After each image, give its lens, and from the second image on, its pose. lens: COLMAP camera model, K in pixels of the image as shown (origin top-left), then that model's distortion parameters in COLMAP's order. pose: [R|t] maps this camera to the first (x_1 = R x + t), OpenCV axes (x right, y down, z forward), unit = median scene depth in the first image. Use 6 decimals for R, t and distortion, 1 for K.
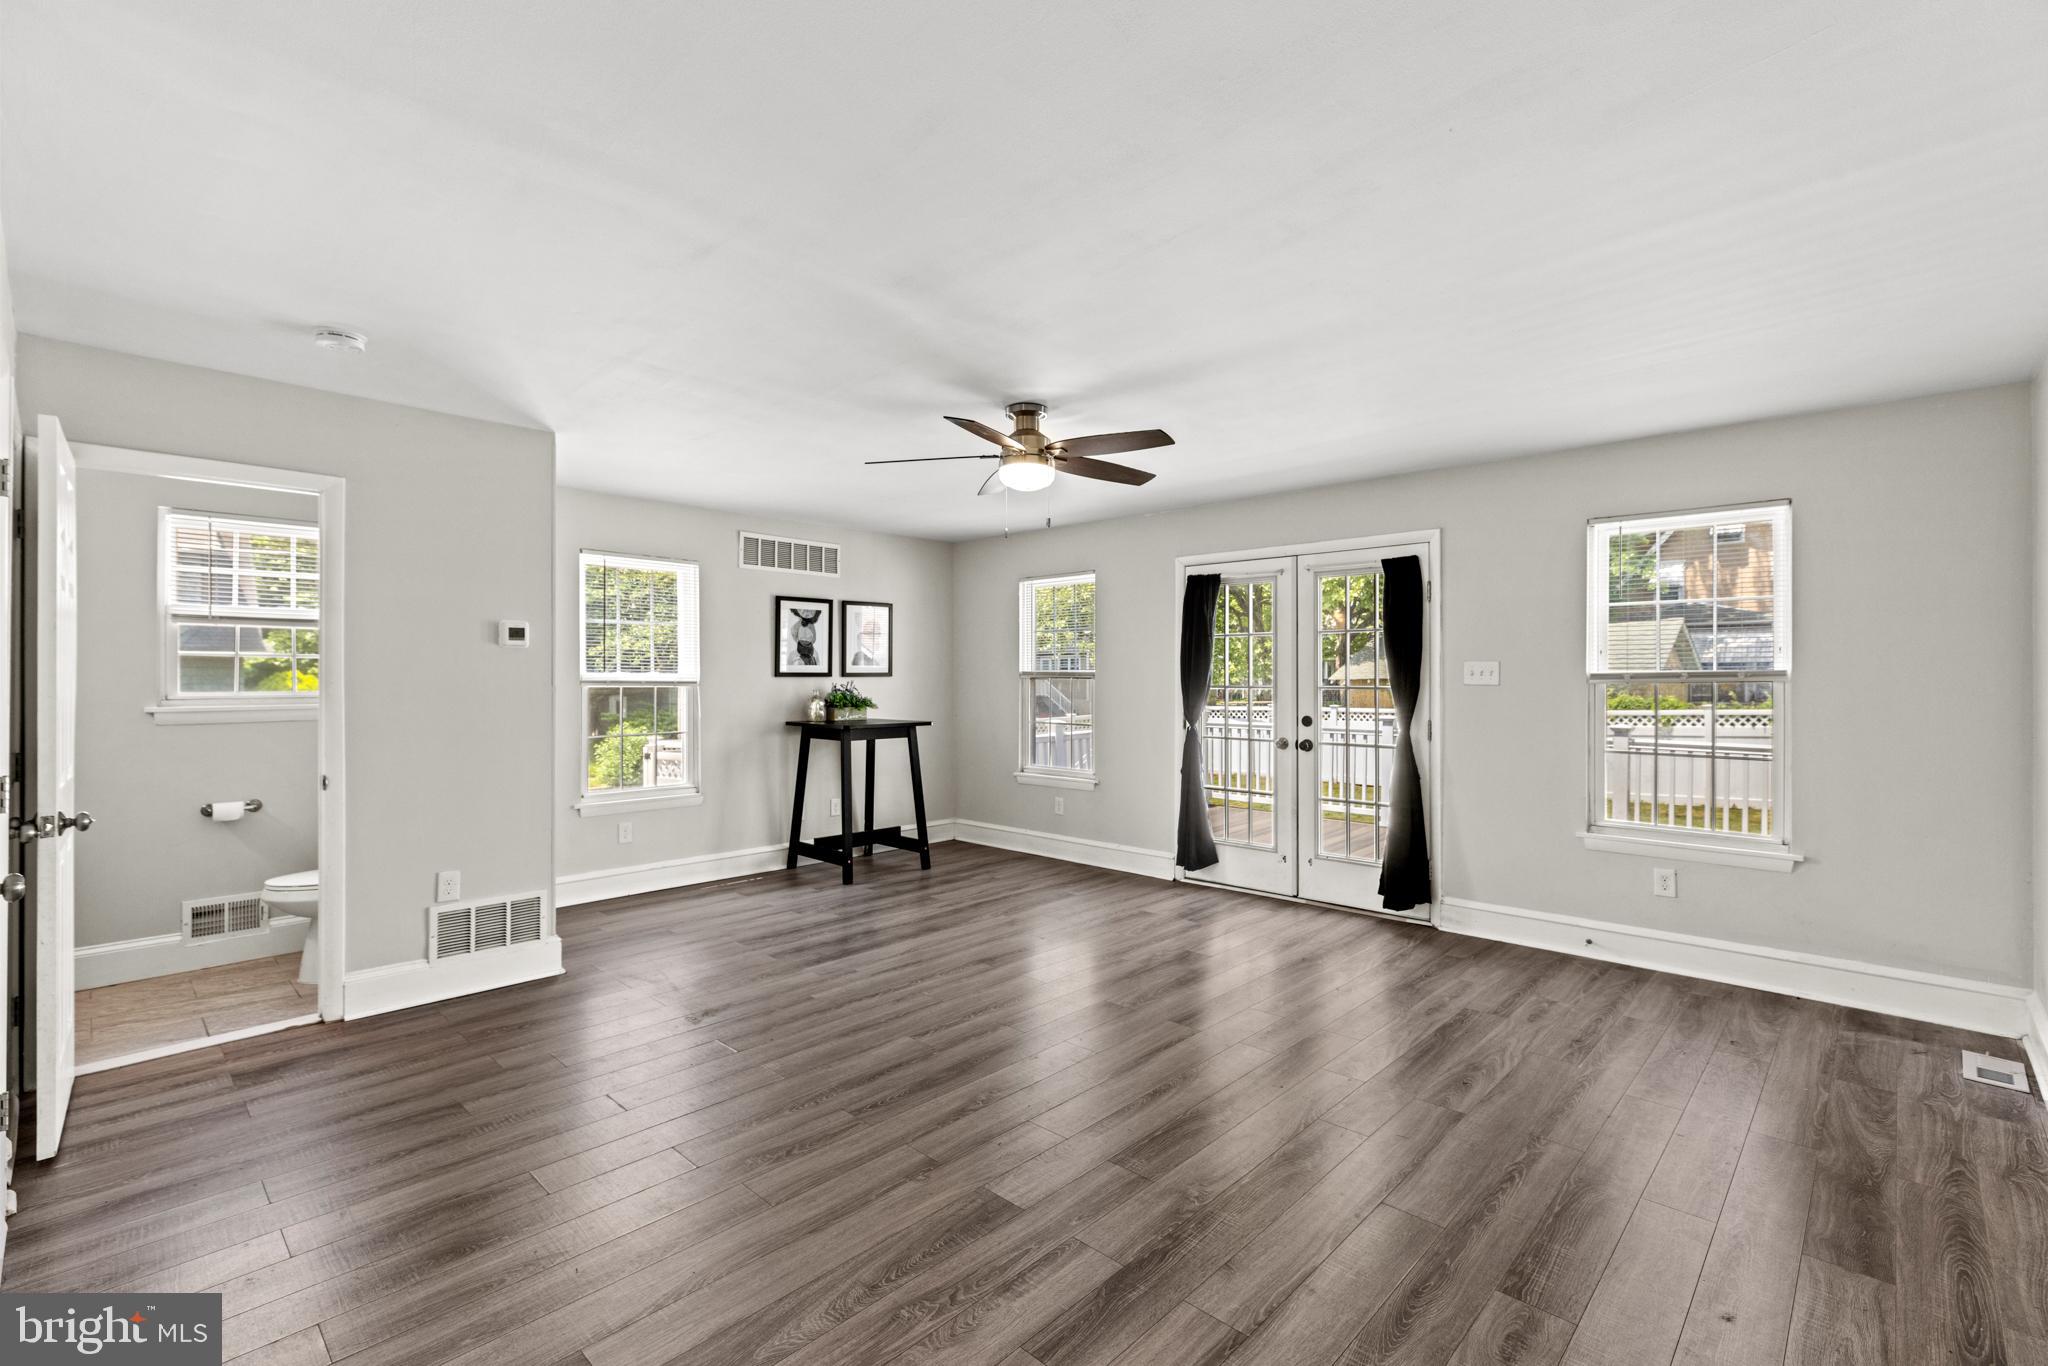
lens RADIAL K [[910.1, 0, 1020.2], [0, 910.1, 694.3], [0, 0, 1]] dist [0.003857, -0.000677]
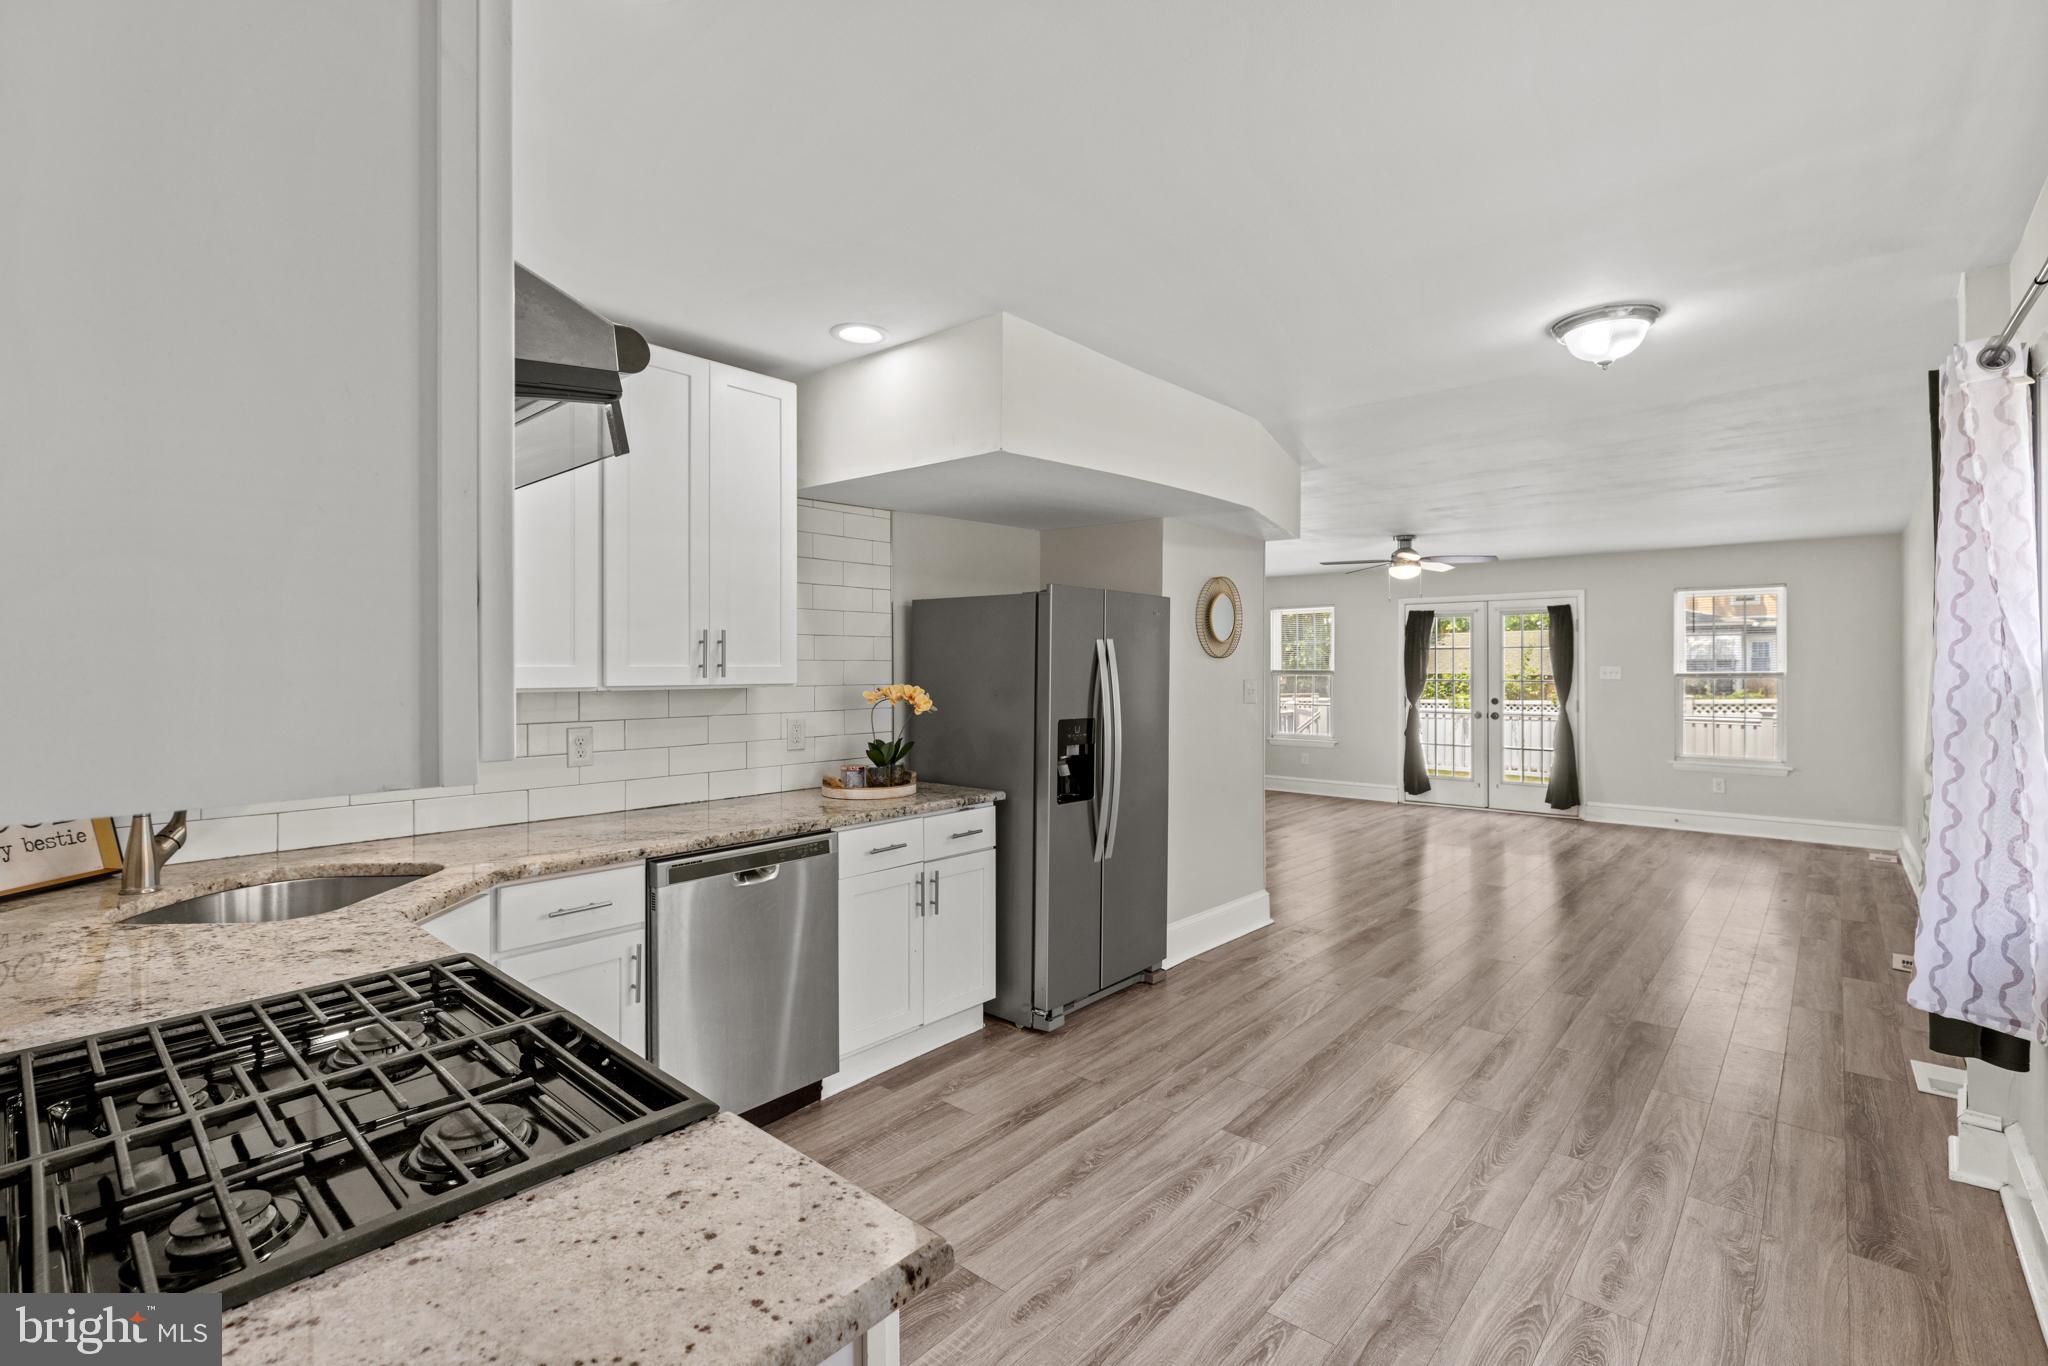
lens RADIAL K [[910.1, 0, 1035.4], [0, 910.1, 671.2], [0, 0, 1]] dist [0.003857, -0.000677]
pose [[0.999574, 0.004276, 0.028867, -0.530192], [-0.003568, 0.999693, -0.024531, 0.017557], [-0.028963, 0.024417, 0.999282, -0.588501]]
